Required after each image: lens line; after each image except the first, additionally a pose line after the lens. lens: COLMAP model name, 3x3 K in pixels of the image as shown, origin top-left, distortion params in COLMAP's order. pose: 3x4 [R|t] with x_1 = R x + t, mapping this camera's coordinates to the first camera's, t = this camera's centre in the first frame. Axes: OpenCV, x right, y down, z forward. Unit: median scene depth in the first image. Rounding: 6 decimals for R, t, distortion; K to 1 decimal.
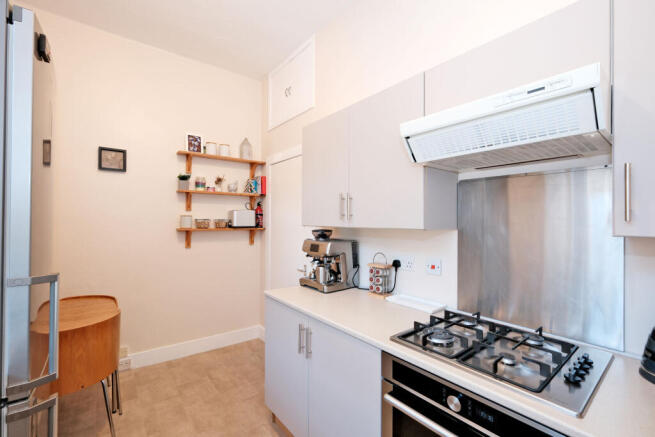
lens RADIAL K [[285.4, 0, 330.2], [0, 285.4, 217.7], [0, 0, 1]] dist [-0.005079, 0.000481]
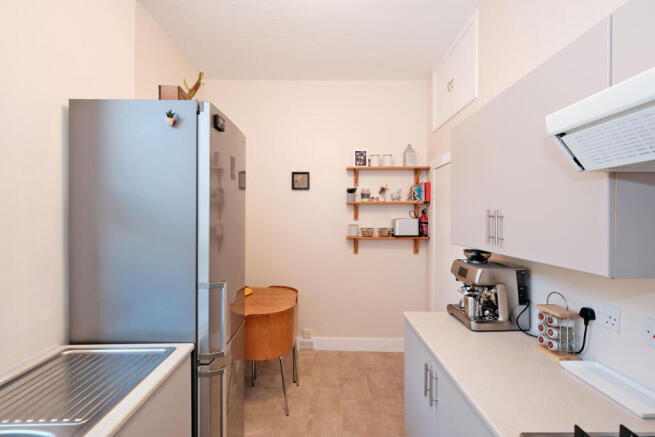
lens RADIAL K [[285.4, 0, 326.4], [0, 285.4, 219.4], [0, 0, 1]] dist [-0.005079, 0.000481]
pose [[0.780740, 0.001598, -0.624855, 0.124474], [0.006934, 0.999913, 0.011221, -0.049181], [0.624818, -0.013093, 0.780661, 0.083319]]
